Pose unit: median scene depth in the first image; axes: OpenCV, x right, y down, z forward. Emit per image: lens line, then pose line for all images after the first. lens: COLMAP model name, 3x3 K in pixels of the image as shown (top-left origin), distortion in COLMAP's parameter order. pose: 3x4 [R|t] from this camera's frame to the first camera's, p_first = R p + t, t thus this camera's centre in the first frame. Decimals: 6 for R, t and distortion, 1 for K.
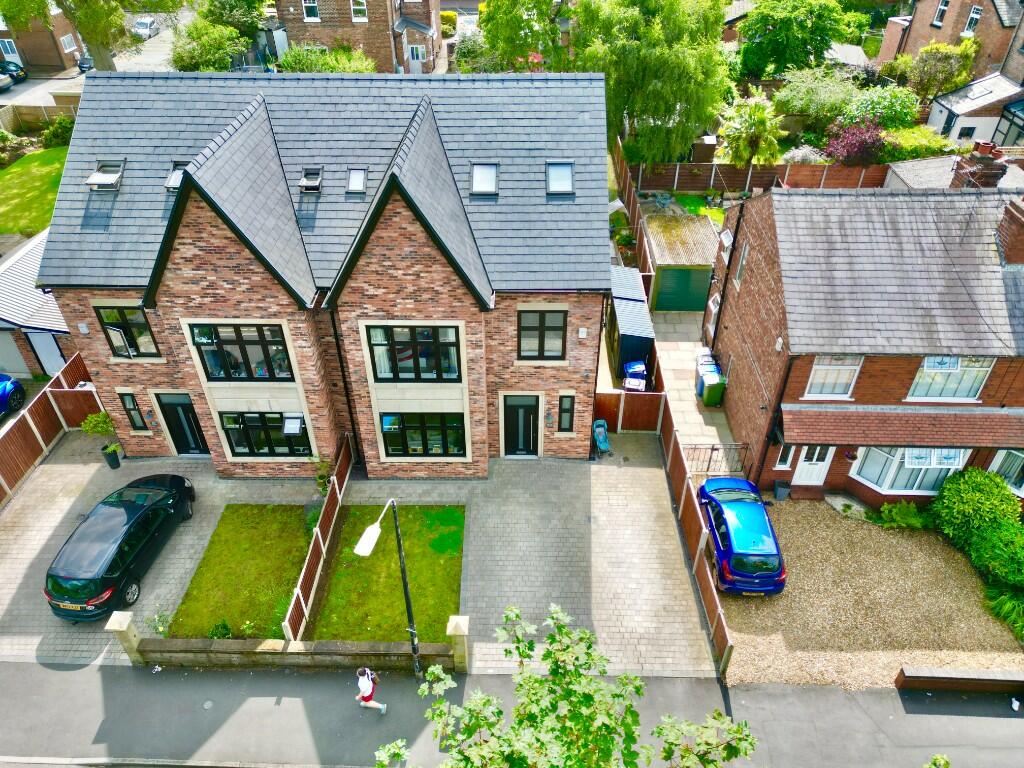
lens RADIAL K [[712.4, 0, 508.5], [0, 712.4, 380.4], [0, 0, 1]] dist [0.108987, -0.128011]
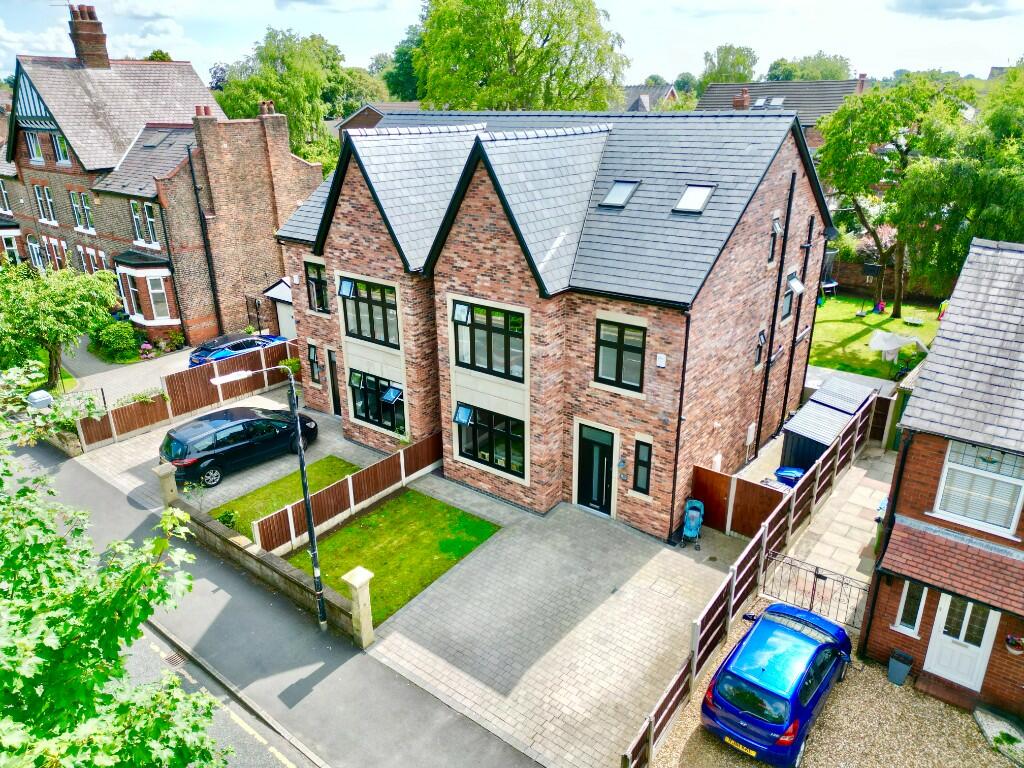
lens RADIAL K [[712.4, 0, 508.5], [0, 712.4, 380.4], [0, 0, 1]] dist [0.108987, -0.128011]
pose [[0.803464, 0.216434, -0.554620, 0.424933], [-0.357273, 0.920476, -0.158367, 0.151562], [0.476238, 0.325393, 0.816895, 0.218036]]
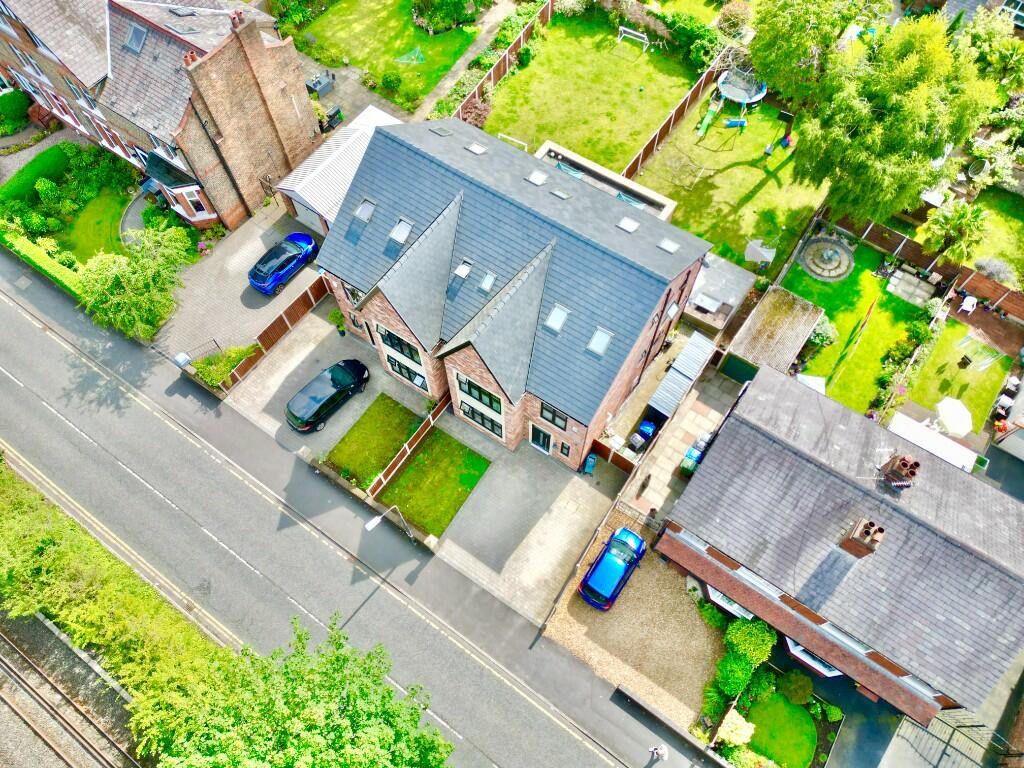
lens RADIAL K [[712.4, 0, 508.5], [0, 712.4, 380.4], [0, 0, 1]] dist [0.108987, -0.128011]
pose [[0.838386, 0.486751, -0.245320, 0.307137], [-0.328630, 0.810448, 0.484950, -0.852756], [0.434869, -0.325956, 0.839429, -0.351320]]
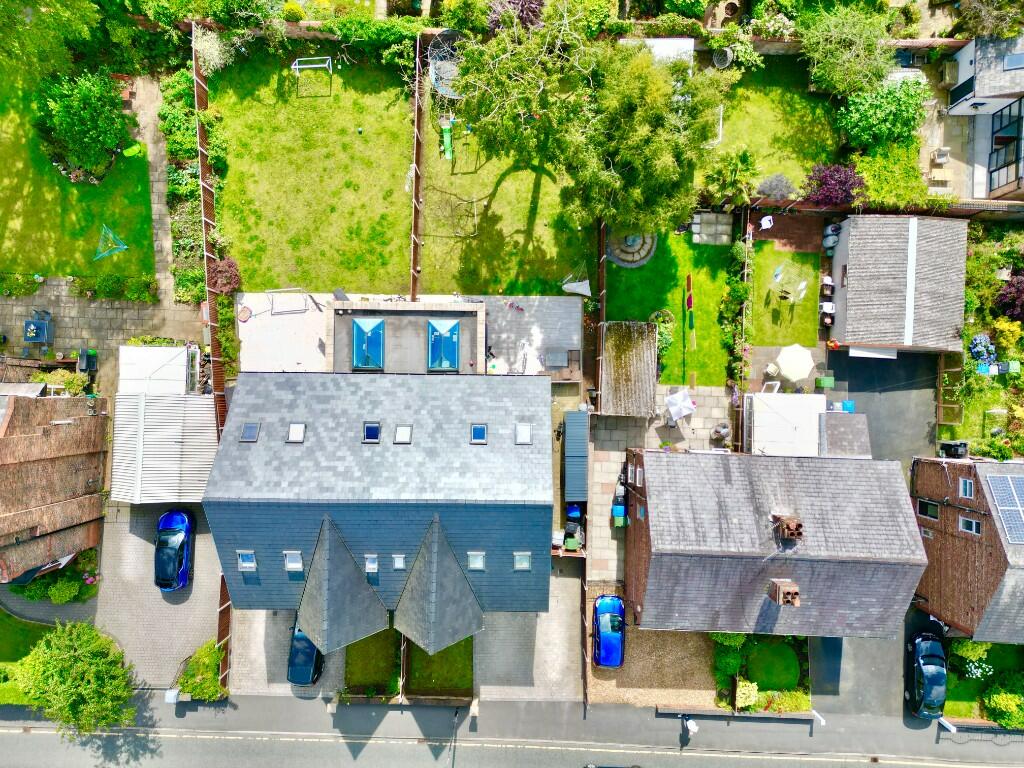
lens RADIAL K [[712.4, 0, 508.5], [0, 712.4, 380.4], [0, 0, 1]] dist [0.108987, -0.128011]
pose [[0.999953, -0.009453, 0.002174, 0.038797], [0.004140, 0.618628, 0.785673, -1.778515], [-0.008772, -0.785627, 0.618638, 0.300840]]
